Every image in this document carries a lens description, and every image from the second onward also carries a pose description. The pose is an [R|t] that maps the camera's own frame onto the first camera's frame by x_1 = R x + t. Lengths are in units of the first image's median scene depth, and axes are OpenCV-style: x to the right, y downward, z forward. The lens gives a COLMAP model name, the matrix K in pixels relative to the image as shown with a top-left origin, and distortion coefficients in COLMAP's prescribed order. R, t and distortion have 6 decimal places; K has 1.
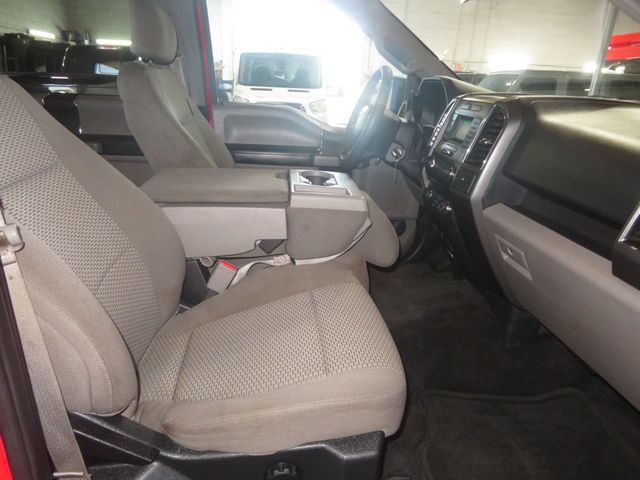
lens RADIAL K [[460.1, 0, 320.1], [0, 460.1, 242.6], [0, 0, 1]] dist [0.000245, 0.004505]
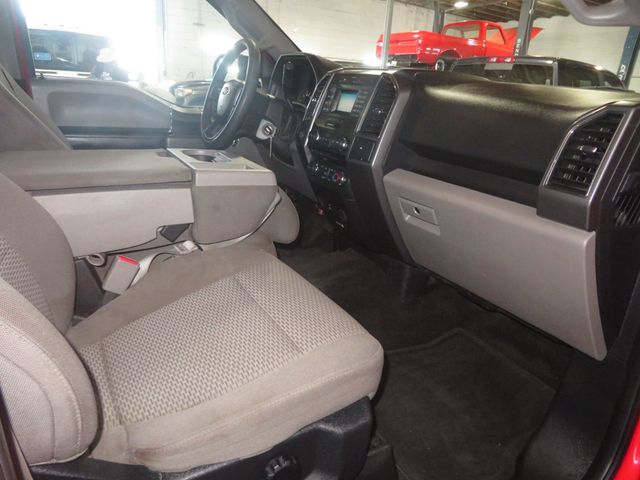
lens RADIAL K [[460.1, 0, 319.6], [0, 460.1, 239.7], [0, 0, 1]] dist [0.000245, 0.004505]
pose [[0.915655, -0.113511, 0.385604, -0.196267], [0.107531, 0.993509, 0.037118, 0.018370], [-0.387314, 0.007477, 0.921918, 0.079805]]
